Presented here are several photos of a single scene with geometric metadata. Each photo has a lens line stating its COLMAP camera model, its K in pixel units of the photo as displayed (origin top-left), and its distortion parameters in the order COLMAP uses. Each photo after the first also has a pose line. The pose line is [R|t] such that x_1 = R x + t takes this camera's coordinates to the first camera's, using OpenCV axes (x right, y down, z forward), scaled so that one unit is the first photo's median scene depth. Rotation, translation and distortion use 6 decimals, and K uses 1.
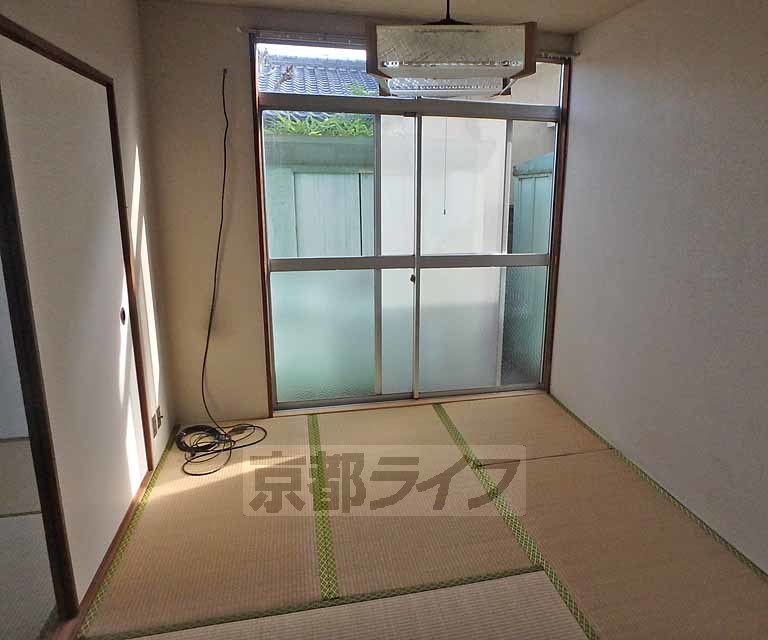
lens RADIAL K [[538.8, 0, 398.6], [0, 538.8, 306.4], [0, 0, 1]] dist [-0.028345, 0.010830]
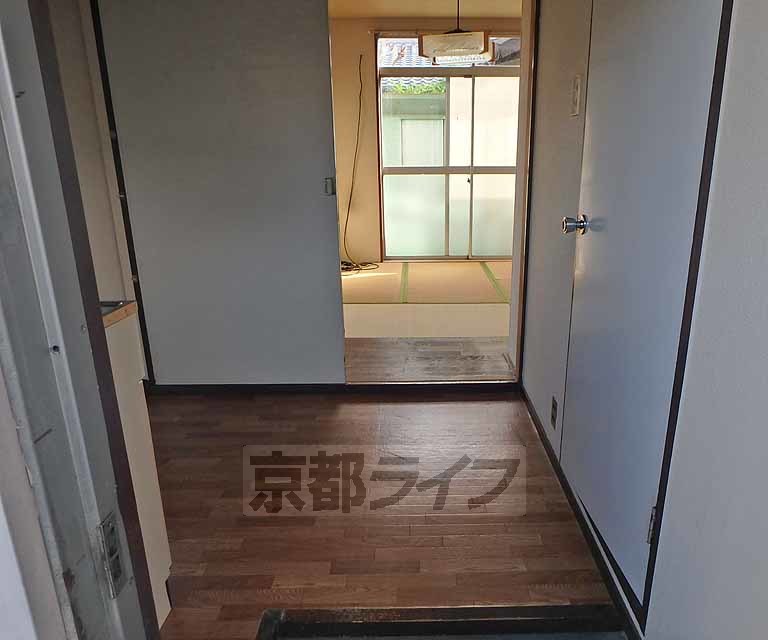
lens RADIAL K [[538.0, 0, 404.1], [0, 538.0, 320.6], [0, 0, 1]] dist [-0.000925, 0.000778]
pose [[0.978923, 0.041387, -0.199990, 0.181000], [-0.028484, 0.997348, 0.066970, 0.270973], [0.202232, -0.059862, 0.977507, -0.664195]]
